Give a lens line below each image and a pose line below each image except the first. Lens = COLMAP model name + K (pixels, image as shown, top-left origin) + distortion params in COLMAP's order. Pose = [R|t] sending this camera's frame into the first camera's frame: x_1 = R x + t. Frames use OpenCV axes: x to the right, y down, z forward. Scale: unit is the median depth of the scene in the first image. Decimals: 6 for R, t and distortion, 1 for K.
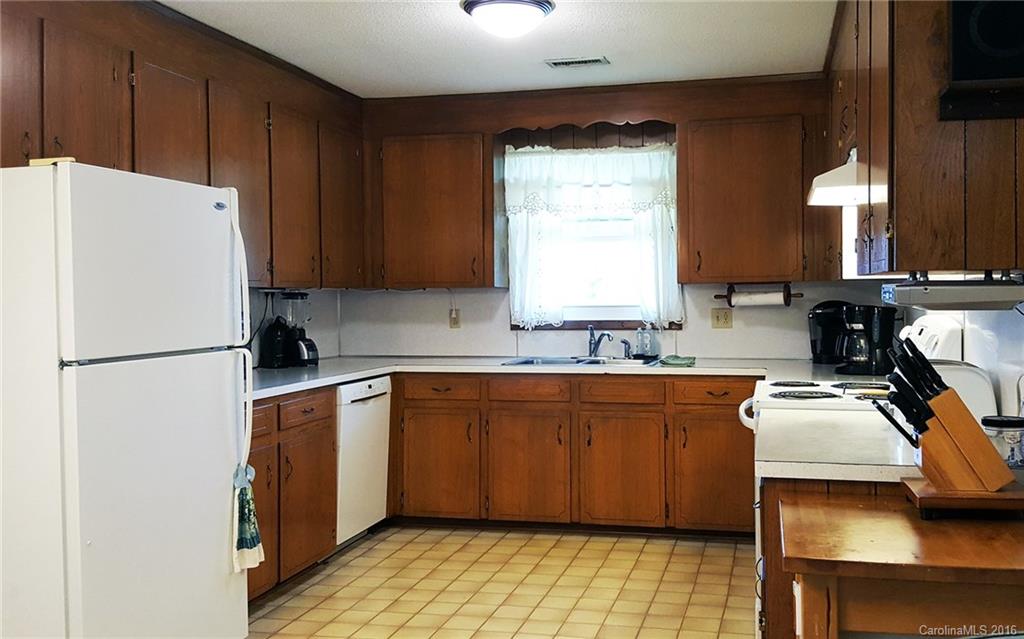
lens RADIAL K [[990.8, 0, 550.5], [0, 990.8, 302.2], [0, 0, 1]] dist [0.079747, 0.000000]
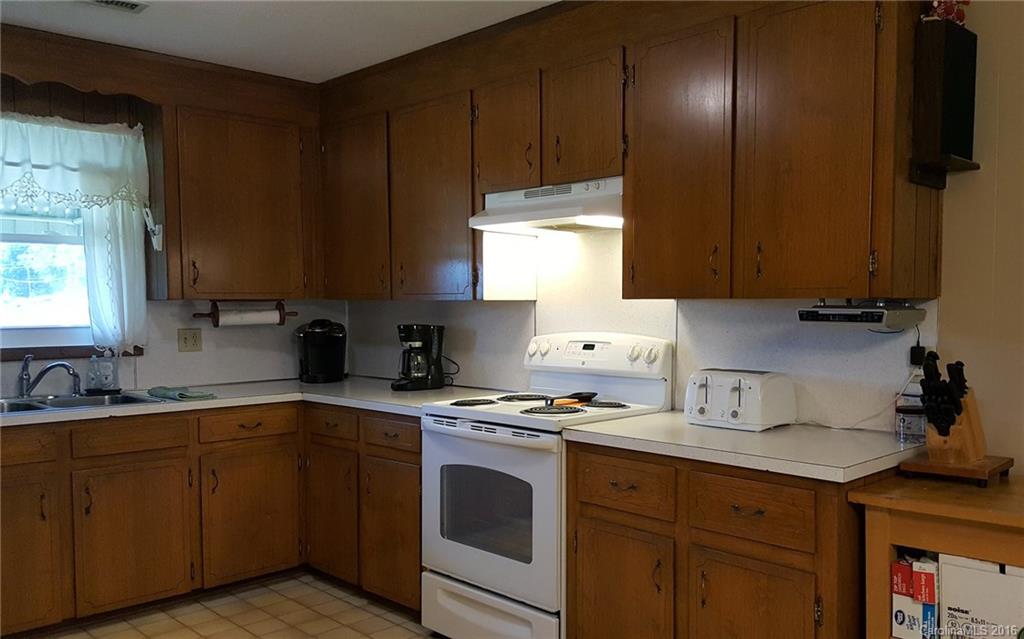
lens RADIAL K [[871.0, 0, 601.0], [0, 871.0, 355.0], [0, 0, 1]] dist [0.015267, -0.034895]
pose [[0.499037, -0.044308, 0.865447, -0.322976], [0.004385, 0.998808, 0.048607, -0.006707], [-0.866569, -0.020462, 0.498637, 0.321687]]
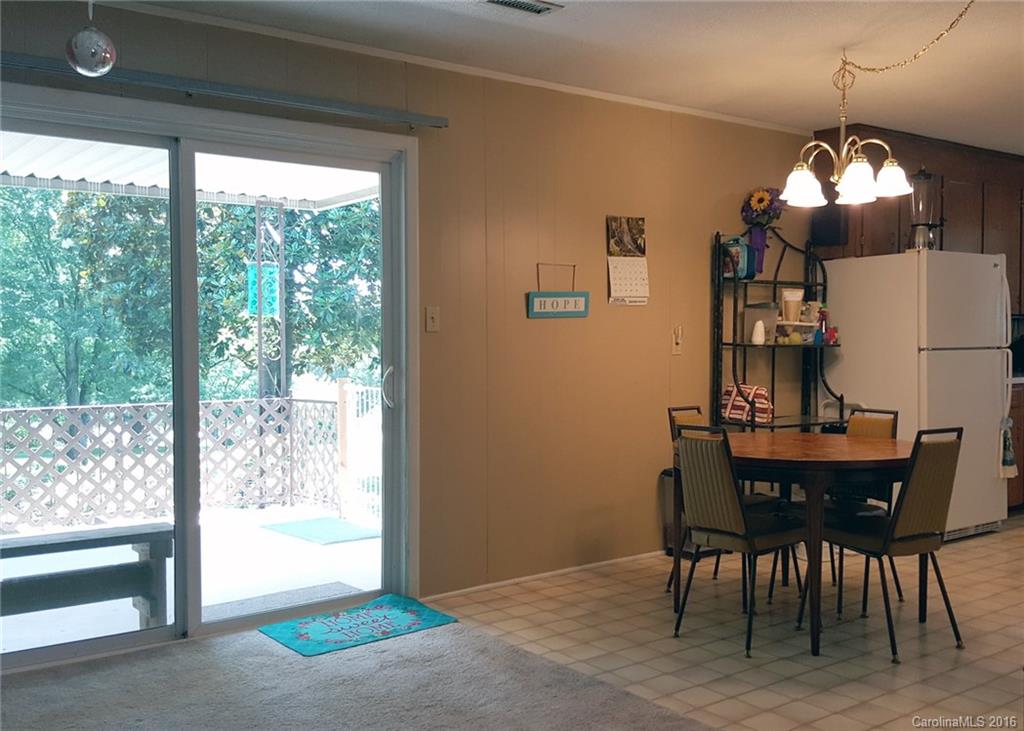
lens RADIAL K [[1050.6, 0, 518.4], [0, 1050.6, 365.9], [0, 0, 1]] dist [0.082792, 0.000000]
pose [[0.776877, 0.028749, -0.628995, 0.123674], [-0.012150, 0.999456, 0.030674, 0.019275], [0.629535, -0.016188, 0.776804, -0.607066]]
